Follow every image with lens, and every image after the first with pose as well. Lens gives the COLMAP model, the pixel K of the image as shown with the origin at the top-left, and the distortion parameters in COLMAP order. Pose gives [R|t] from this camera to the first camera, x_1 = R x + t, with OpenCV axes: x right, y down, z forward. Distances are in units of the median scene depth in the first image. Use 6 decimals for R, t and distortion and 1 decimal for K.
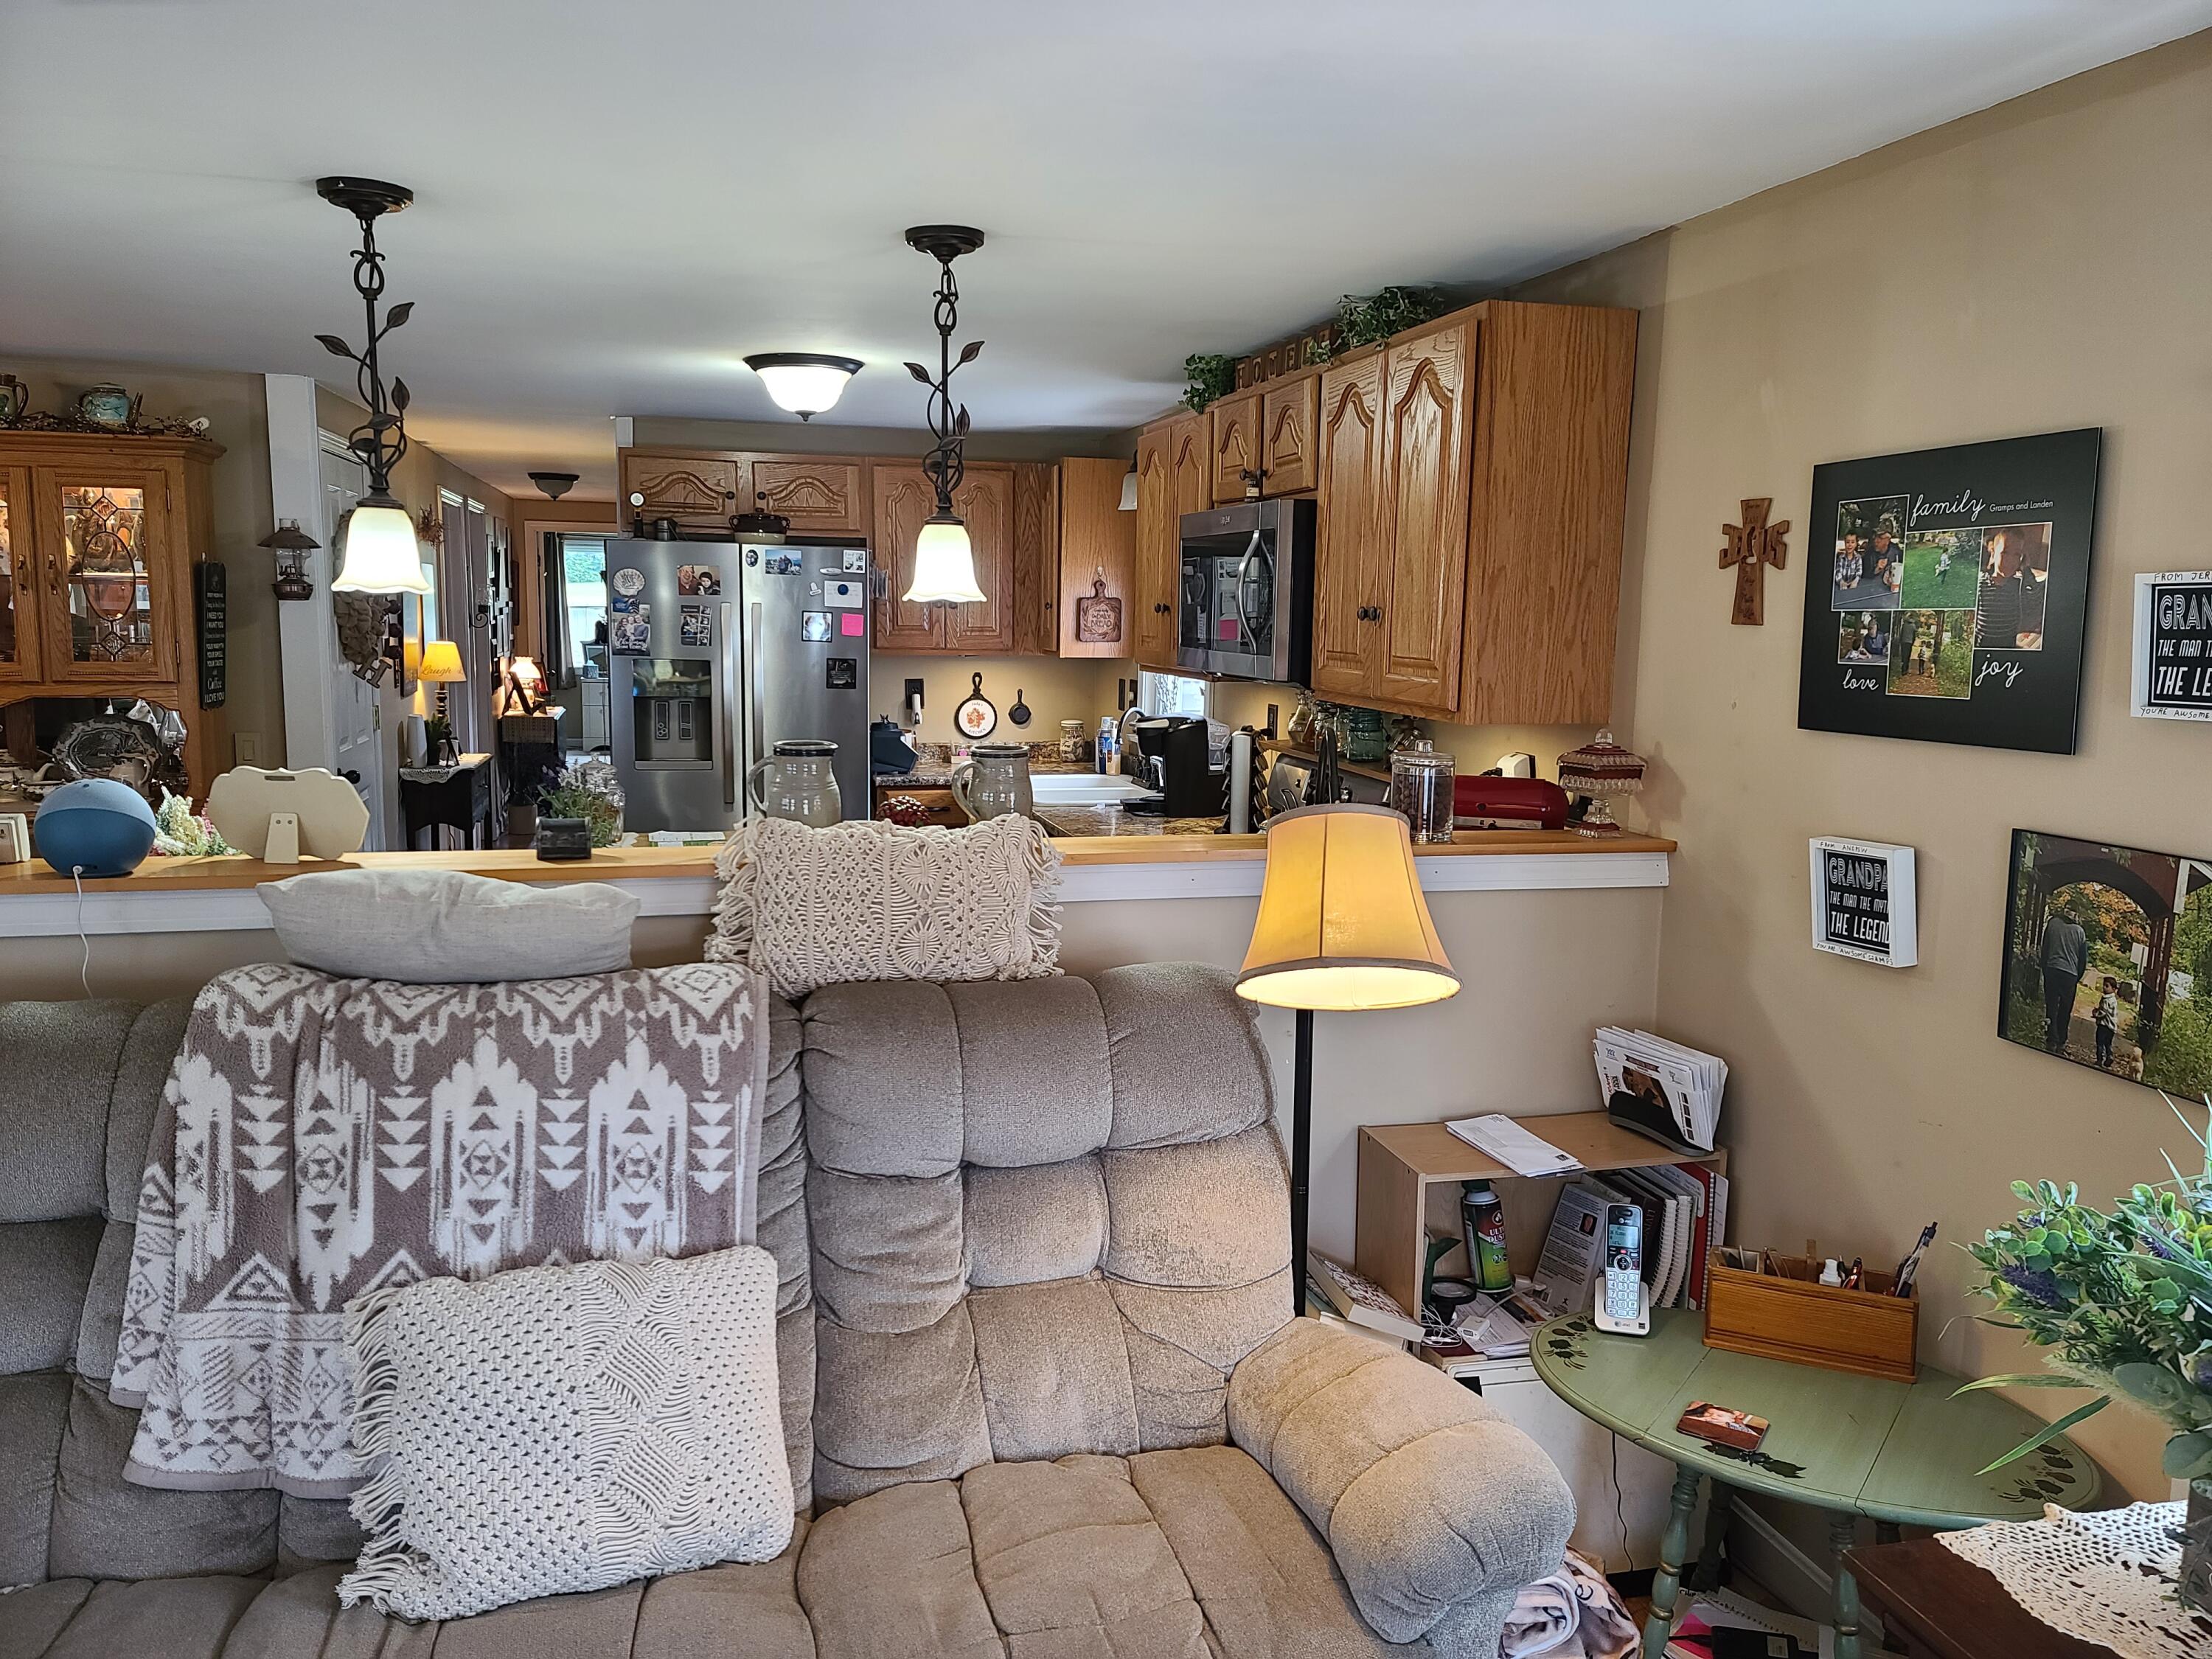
lens RADIAL K [[1687.1, 0, 1088.3], [0, 1687.1, 805.9], [0, 0, 1]] dist [0.062233, -0.055351]
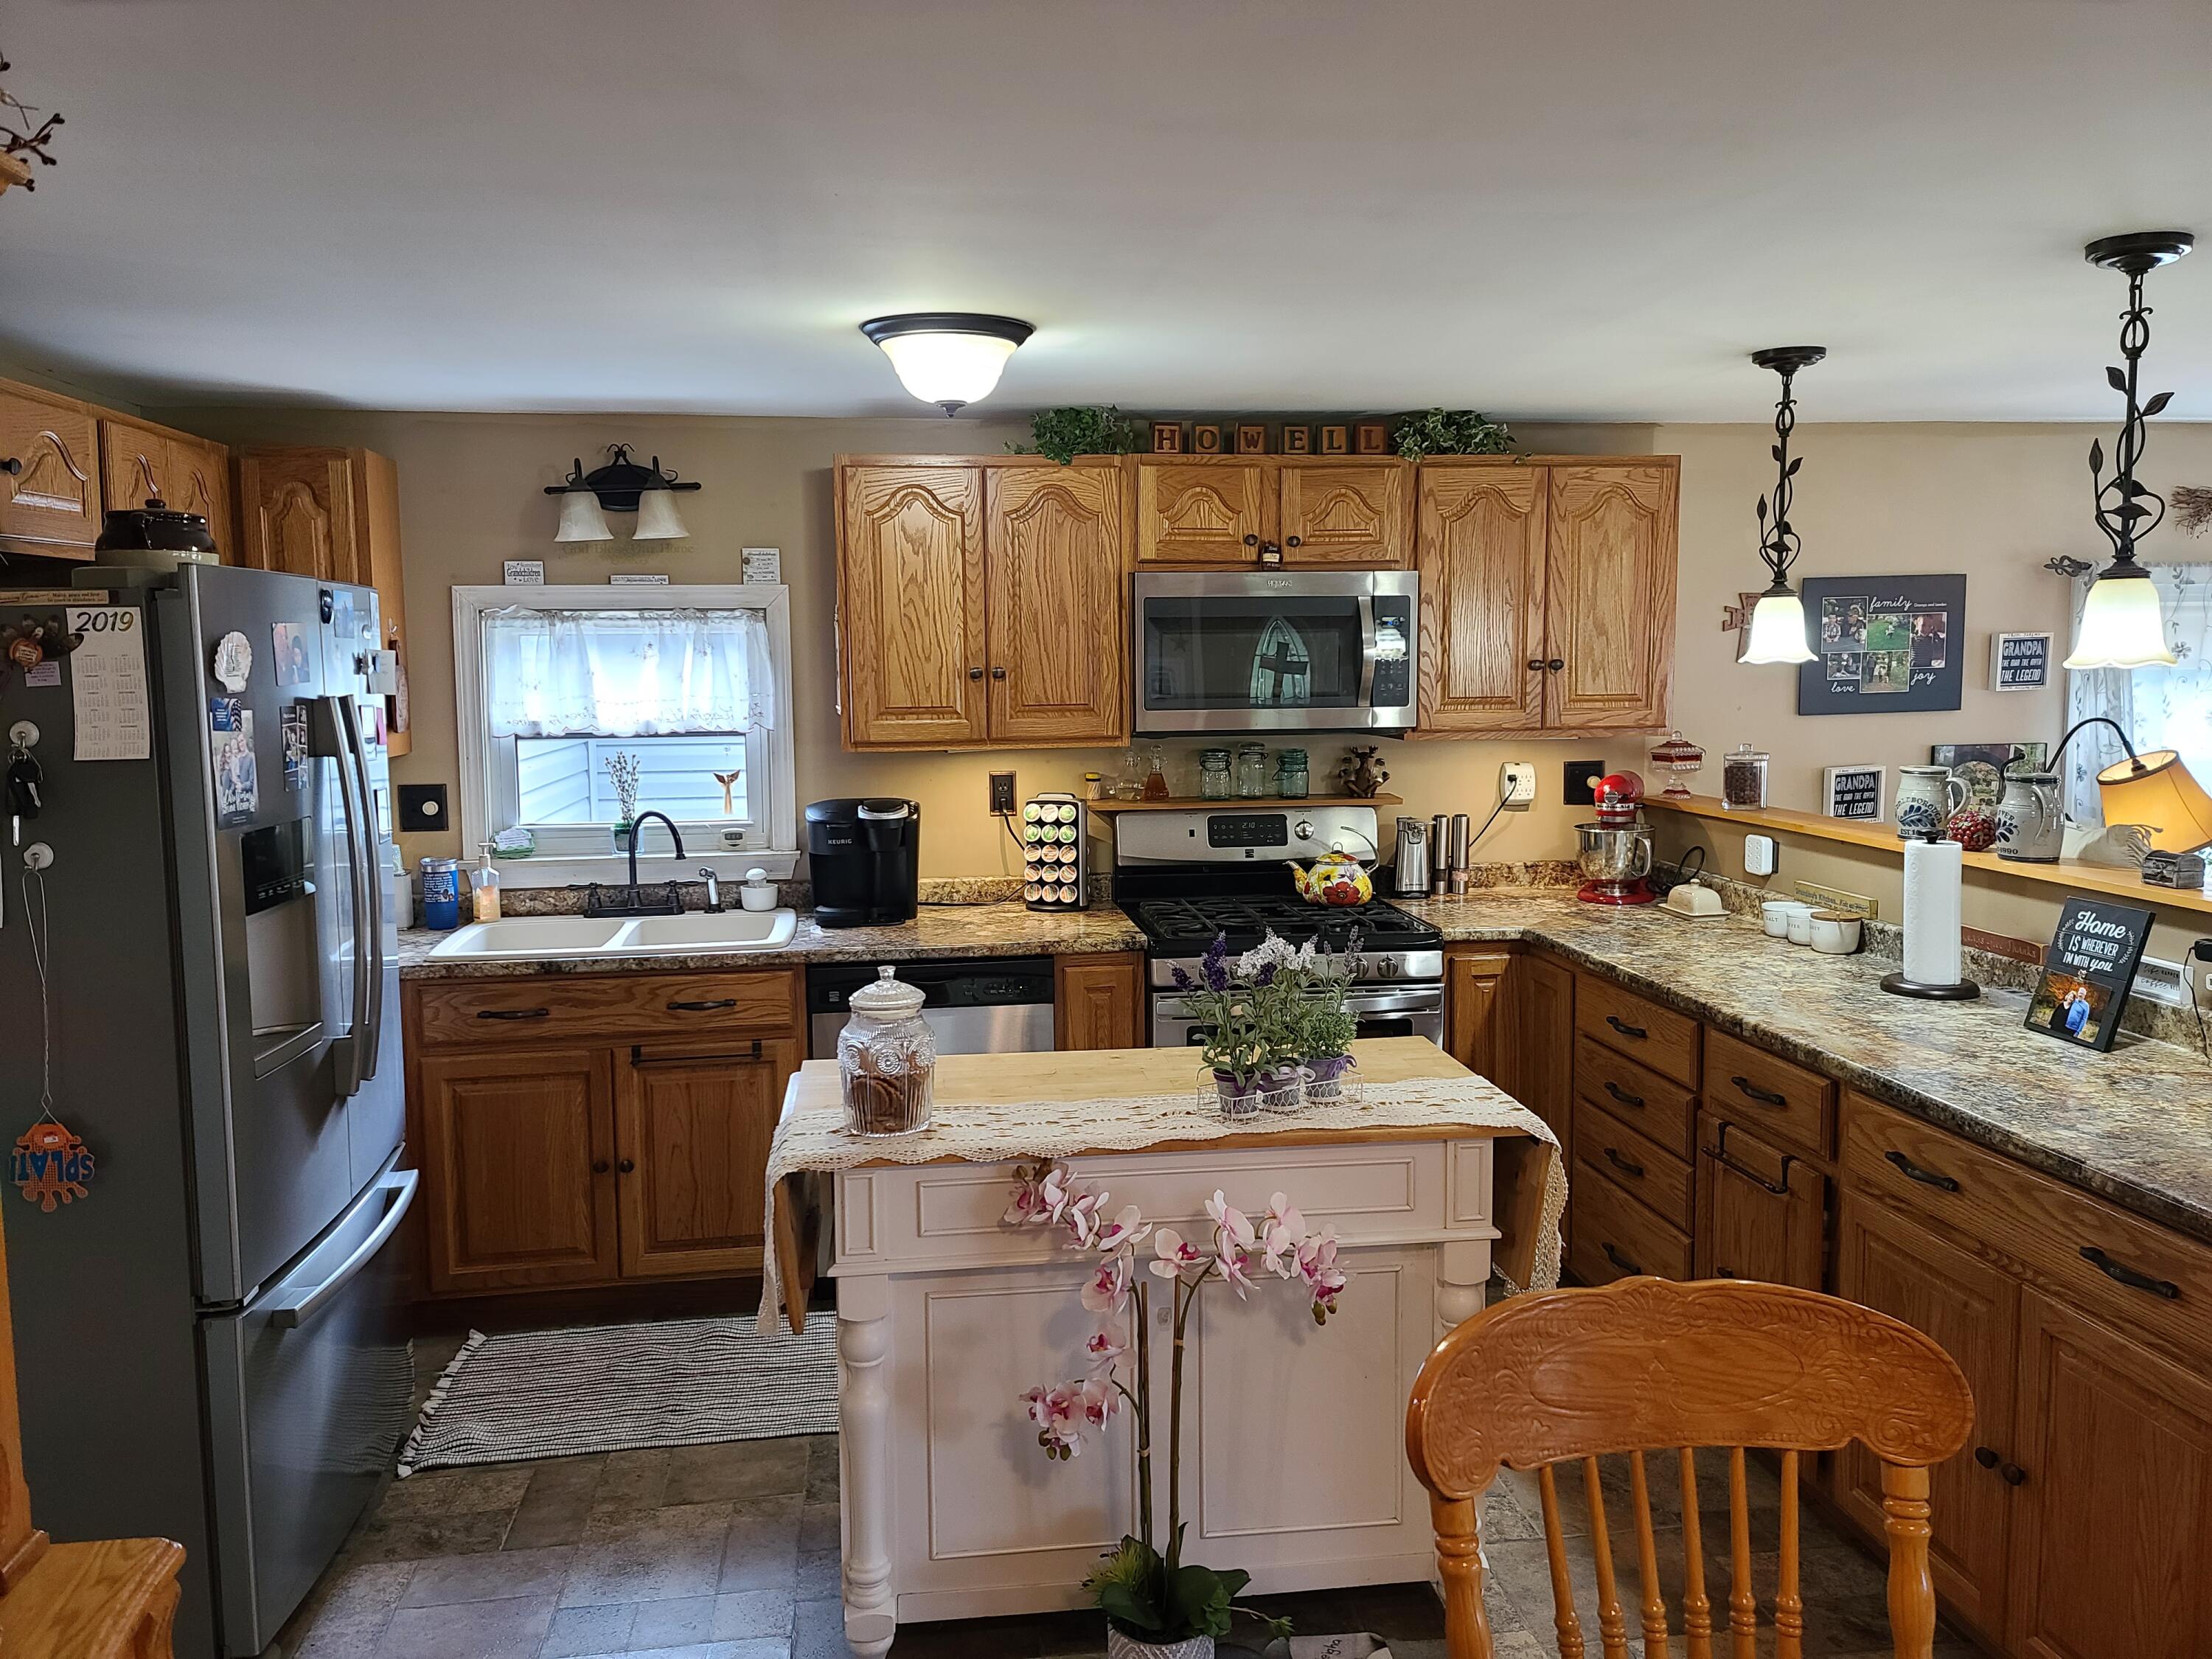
lens RADIAL K [[1687.1, 0, 1094.6], [0, 1687.1, 827.6], [0, 0, 1]] dist [0.062233, -0.055351]
pose [[0.102997, -0.121732, 0.987205, -1.585641], [0.132592, 0.985306, 0.107664, -0.235914], [-0.985805, 0.119806, 0.117624, 1.599785]]
